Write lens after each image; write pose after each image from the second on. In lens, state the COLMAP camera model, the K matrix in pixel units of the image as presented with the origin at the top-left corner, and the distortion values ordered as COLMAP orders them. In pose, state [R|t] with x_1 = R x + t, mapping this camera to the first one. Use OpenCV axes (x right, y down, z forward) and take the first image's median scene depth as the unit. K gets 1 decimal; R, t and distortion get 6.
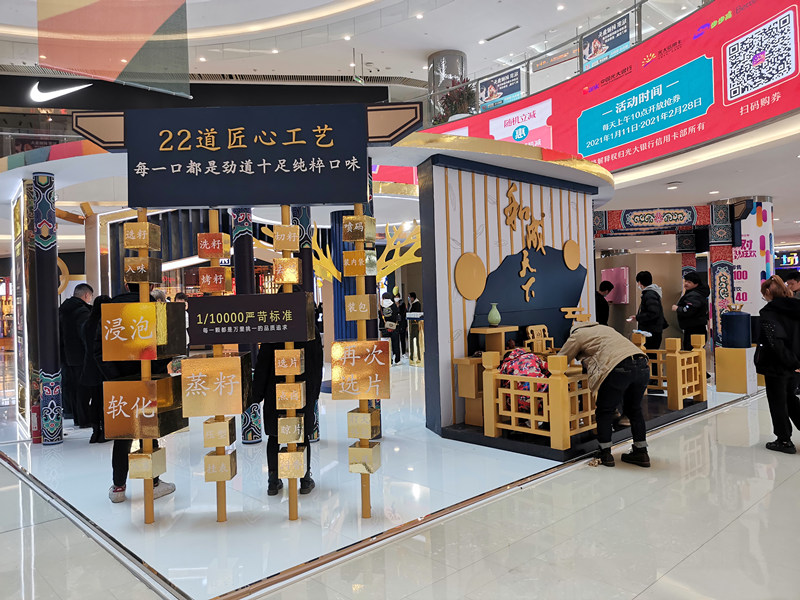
lens RADIAL K [[593.2, 0, 400.0], [0, 593.2, 300.0], [0, 0, 1]] dist [0.096349, -0.117465]
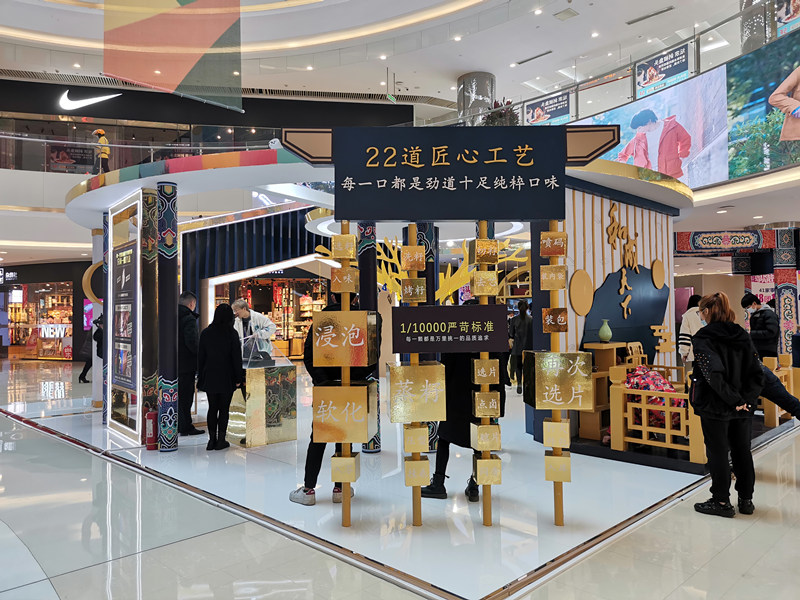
lens RADIAL K [[593.2, 0, 400.0], [0, 593.2, 300.0], [0, 0, 1]] dist [0.096349, -0.117465]
pose [[0.999342, 0.020890, 0.029666, -0.226568], [-0.020091, 0.999434, -0.026985, 0.006695], [-0.030213, 0.026371, 0.999196, -0.019200]]
